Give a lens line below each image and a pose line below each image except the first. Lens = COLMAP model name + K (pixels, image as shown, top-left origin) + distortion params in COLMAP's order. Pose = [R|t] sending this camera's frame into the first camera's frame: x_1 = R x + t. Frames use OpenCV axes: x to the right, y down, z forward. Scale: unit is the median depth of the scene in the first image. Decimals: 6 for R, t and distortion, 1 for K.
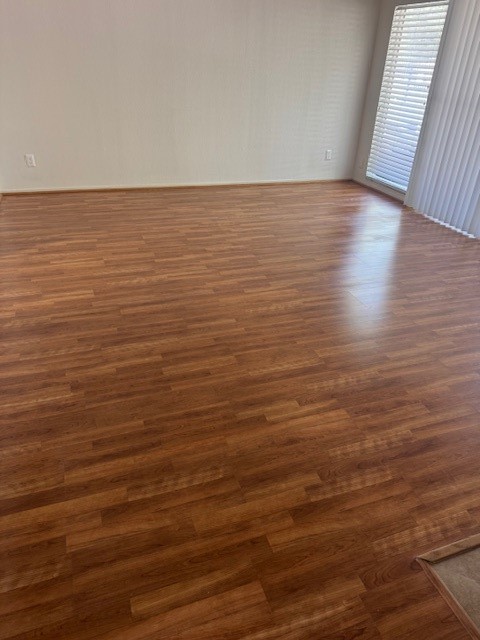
lens RADIAL K [[458.4, 0, 239.3], [0, 458.4, 320.0], [0, 0, 1]] dist [0.002339, -0.001573]
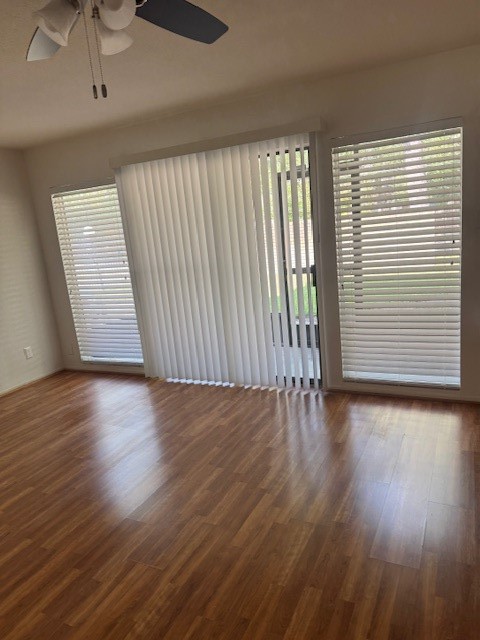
lens RADIAL K [[449.4, 0, 240.4], [0, 449.4, 323.1], [0, 0, 1]] dist [0.106459, -0.125631]
pose [[0.715679, -0.251627, 0.651527, -0.063886], [0.456200, 0.874770, -0.163274, -0.115042], [-0.528852, 0.414079, 0.740847, 0.196558]]
